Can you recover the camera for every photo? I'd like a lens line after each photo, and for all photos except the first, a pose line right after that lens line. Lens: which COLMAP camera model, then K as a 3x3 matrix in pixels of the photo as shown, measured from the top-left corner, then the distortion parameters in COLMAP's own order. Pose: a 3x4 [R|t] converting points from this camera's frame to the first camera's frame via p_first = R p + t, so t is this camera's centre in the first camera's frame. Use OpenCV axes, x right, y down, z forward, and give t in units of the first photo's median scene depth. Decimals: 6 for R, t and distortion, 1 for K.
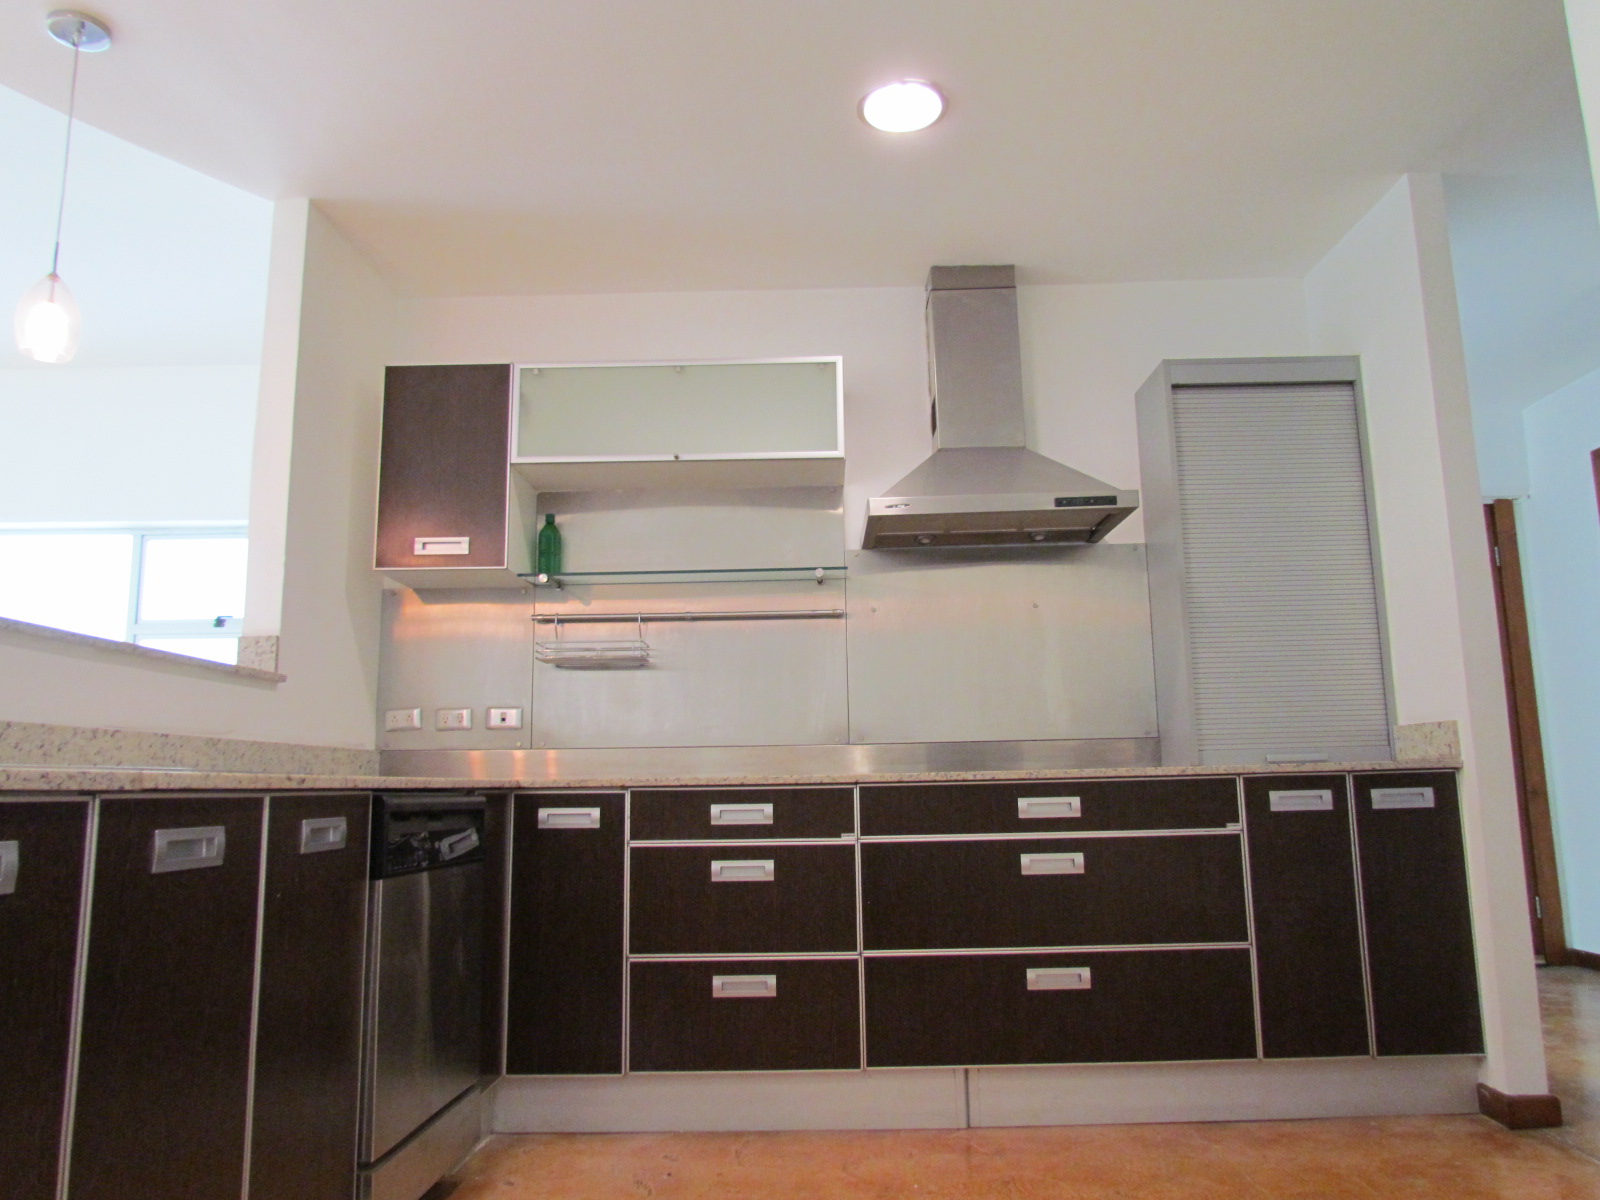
lens RADIAL K [[1134.4, 0, 800.5], [0, 1134.4, 596.0], [0, 0, 1]] dist [-0.010595, -0.005134]
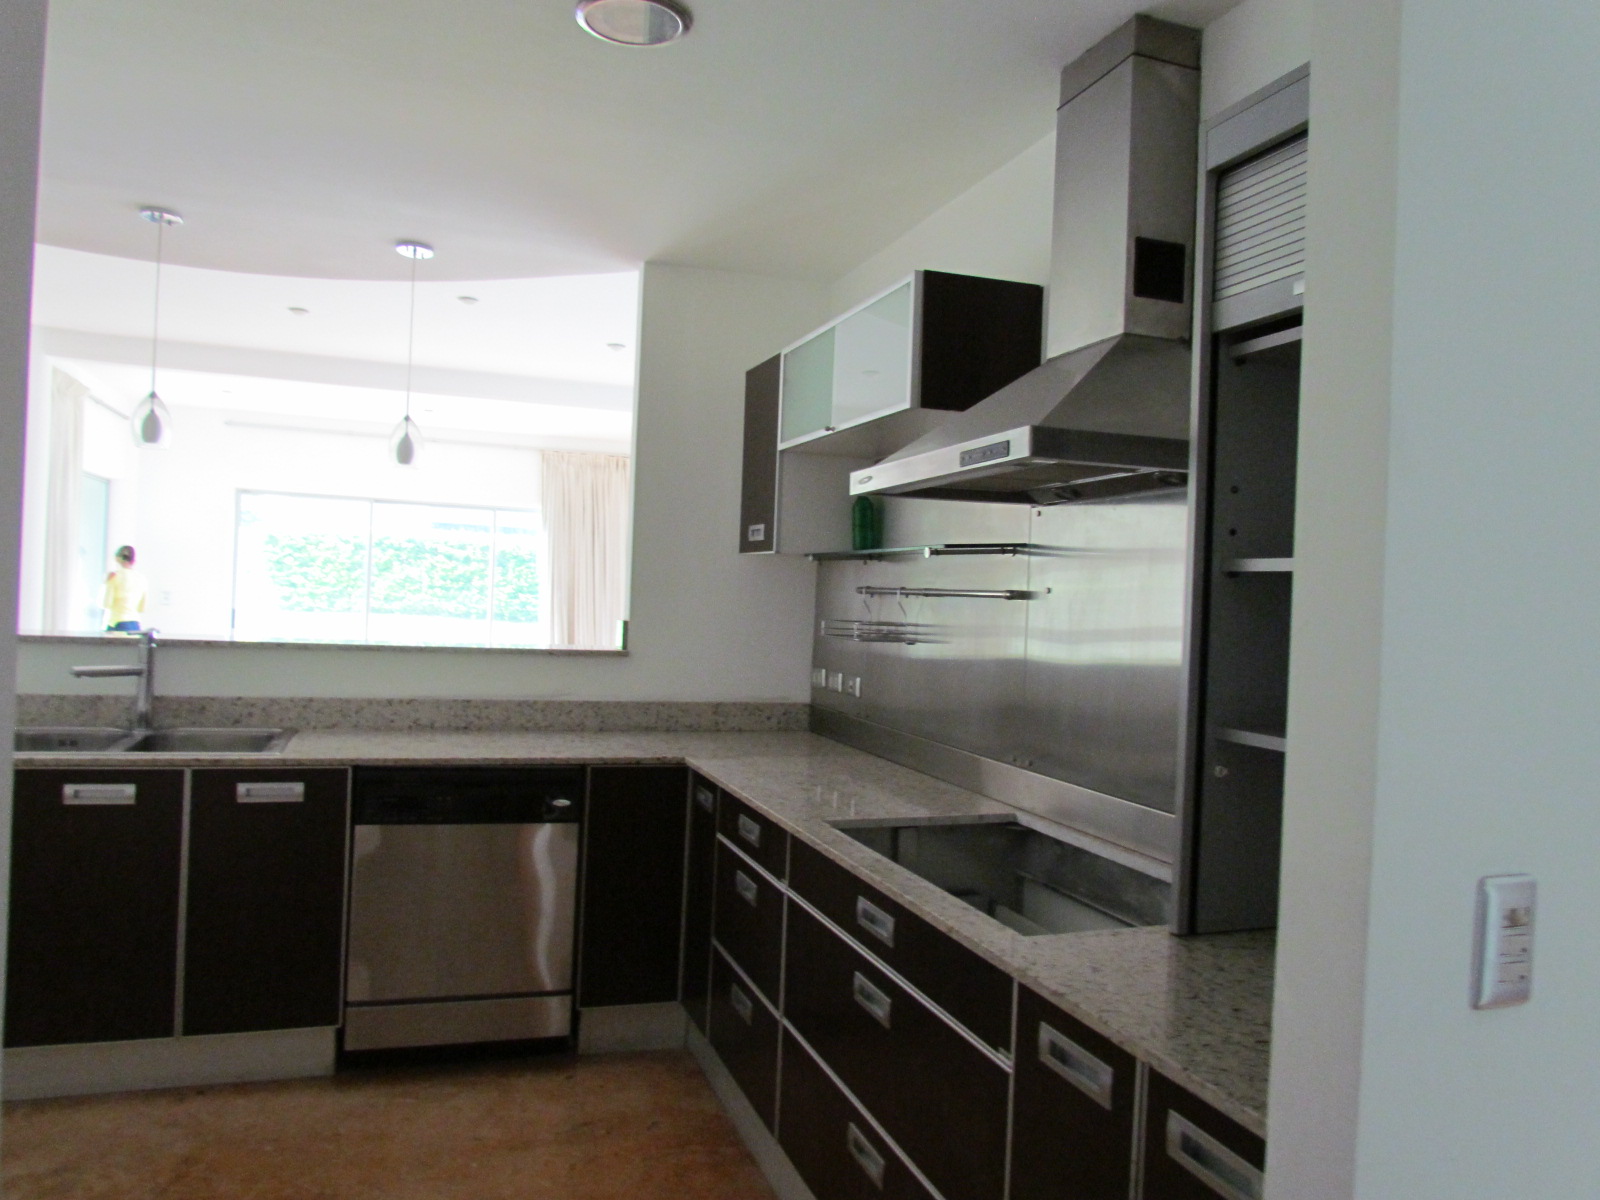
lens RADIAL K [[1129.7, 0, 802.4], [0, 1129.7, 600.6], [0, 0, 1]] dist [-0.006355, -0.003135]
pose [[0.336866, 0.028860, -0.941110, 0.844933], [0.105030, 0.992140, 0.068020, -0.057113], [0.935676, -0.121759, 0.331187, 0.757423]]
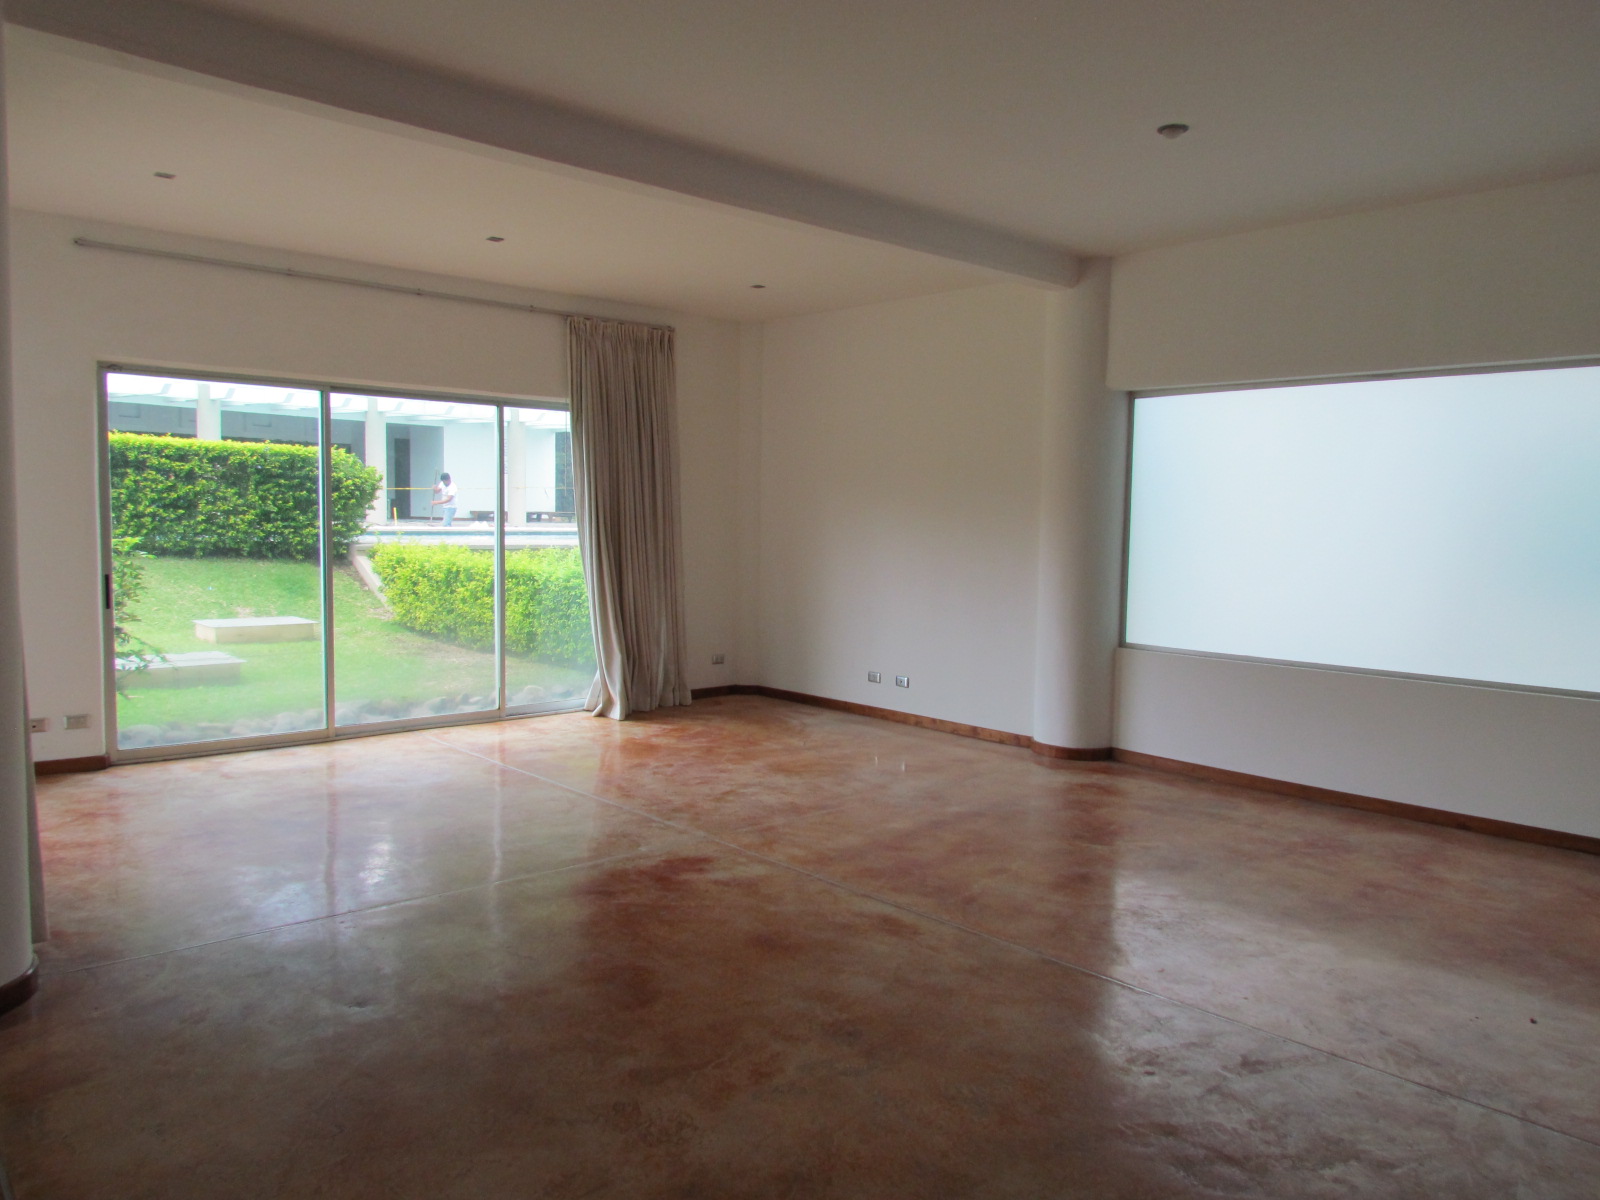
lens RADIAL K [[1129.7, 0, 802.4], [0, 1129.7, 600.6], [0, 0, 1]] dist [-0.006355, -0.003135]
pose [[0.676148, 0.075935, -0.732842, -0.647885], [0.093103, 0.977895, 0.187227, -0.182027], [0.730859, -0.194823, 0.654132, -0.146419]]
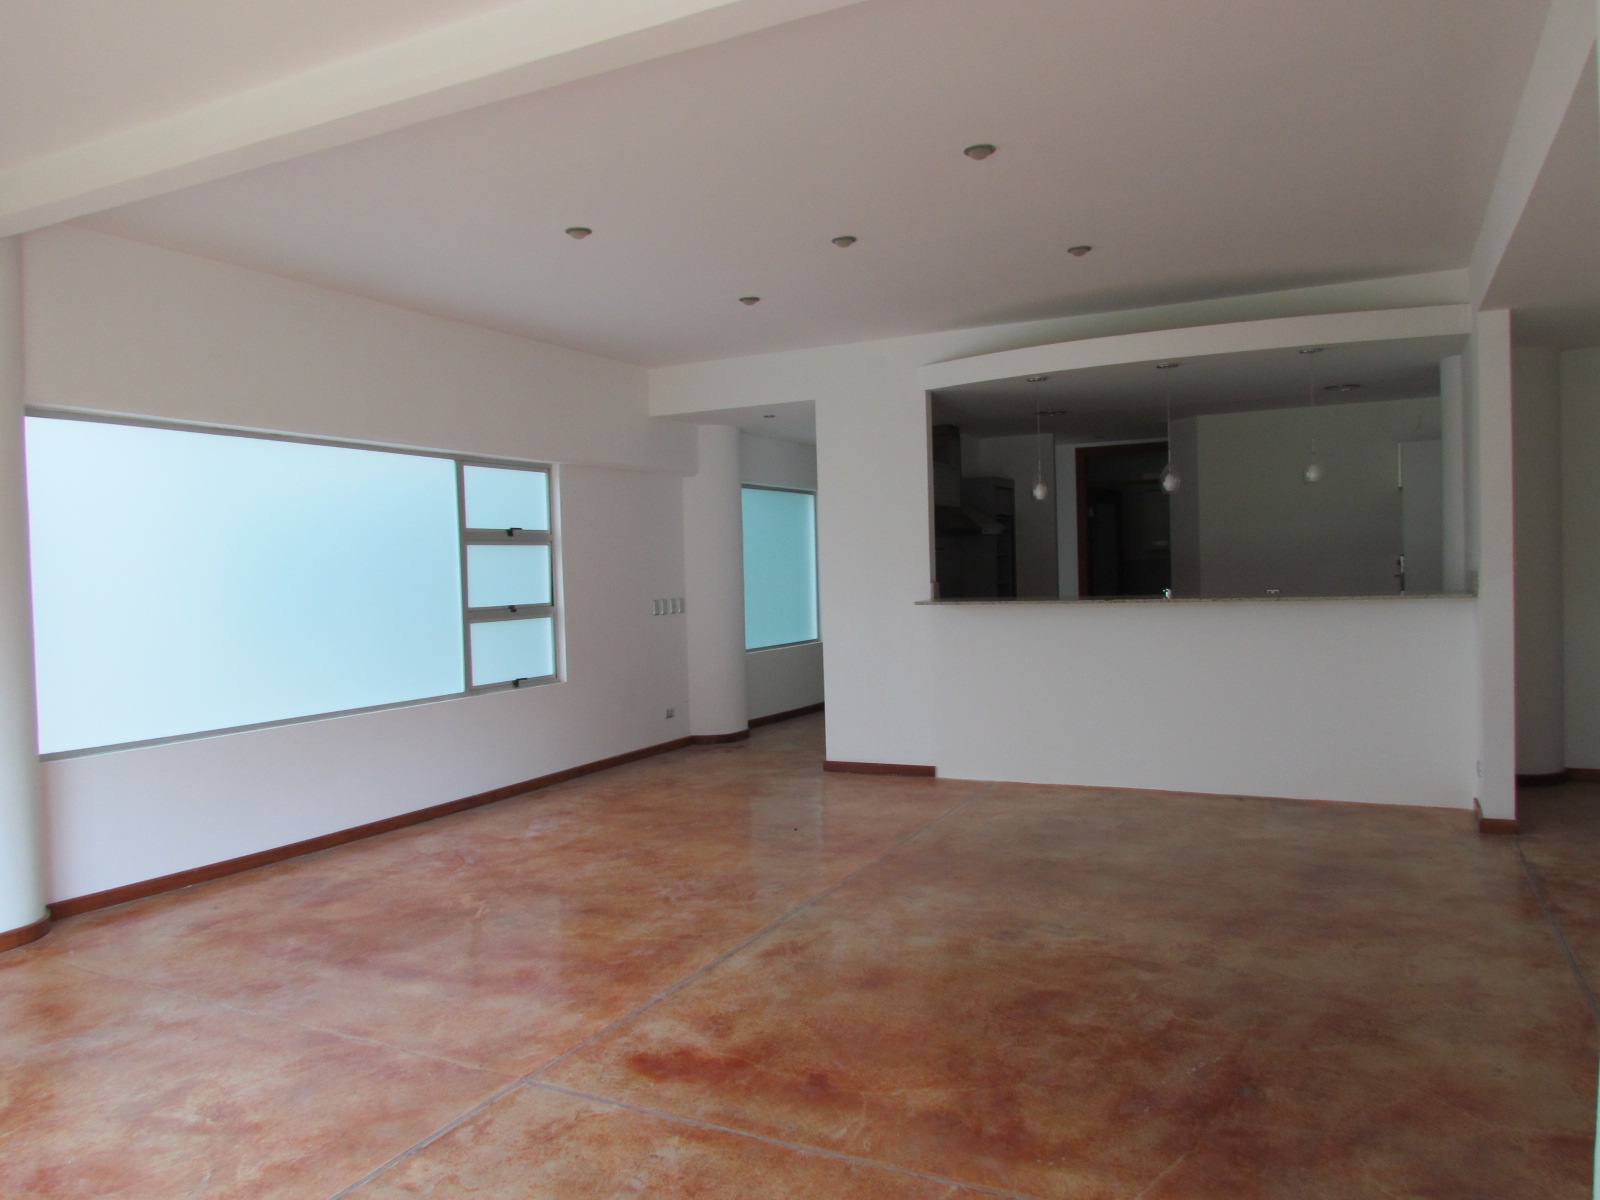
lens RADIAL K [[1134.4, 0, 800.5], [0, 1134.4, 596.0], [0, 0, 1]] dist [-0.010595, -0.005134]
pose [[0.445016, -0.017922, 0.895343, -2.852016], [-0.120707, 0.989475, 0.079801, -0.095592], [-0.887350, -0.143587, 0.438169, 0.167430]]
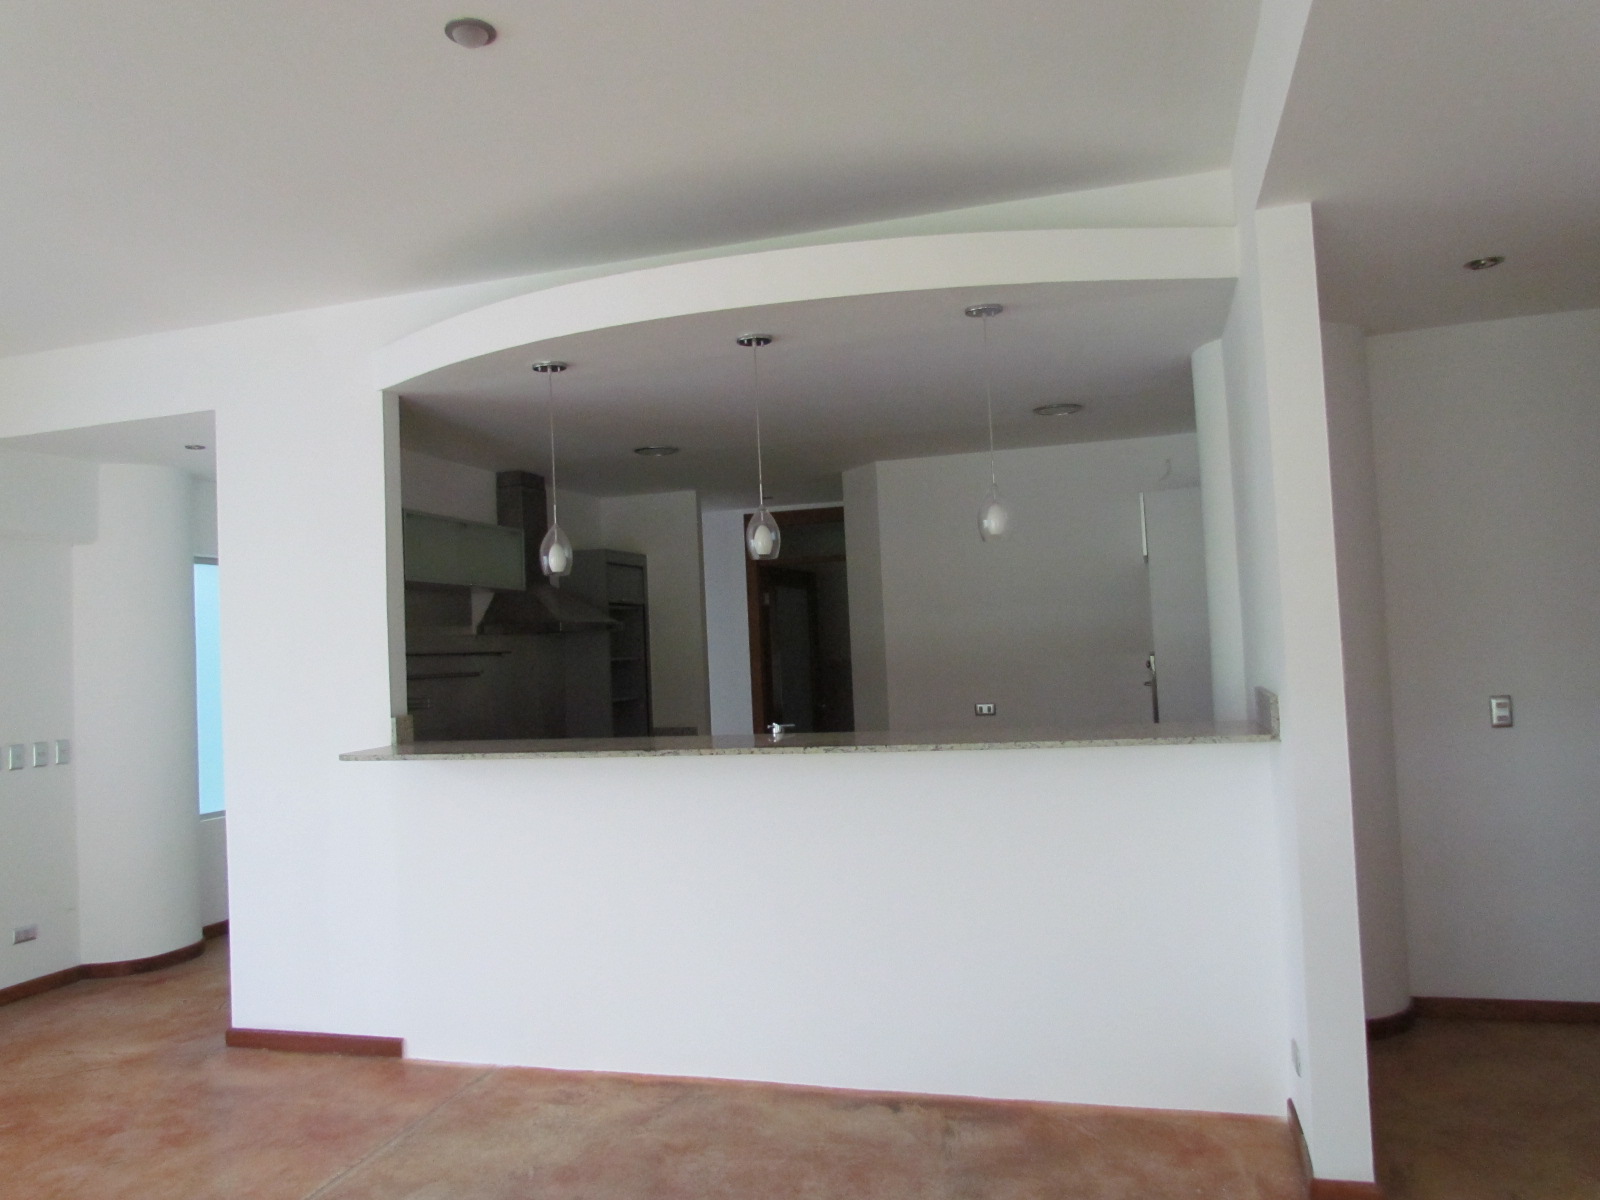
lens RADIAL K [[1149.6, 0, 778.0], [0, 1149.6, 604.9], [0, 0, 1]] dist [0.003952, 0.003894]
pose [[0.291705, 0.046700, 0.955368, -1.769844], [-0.113040, 0.993491, -0.014049, -0.136168], [-0.949805, -0.103896, 0.295085, 0.123925]]
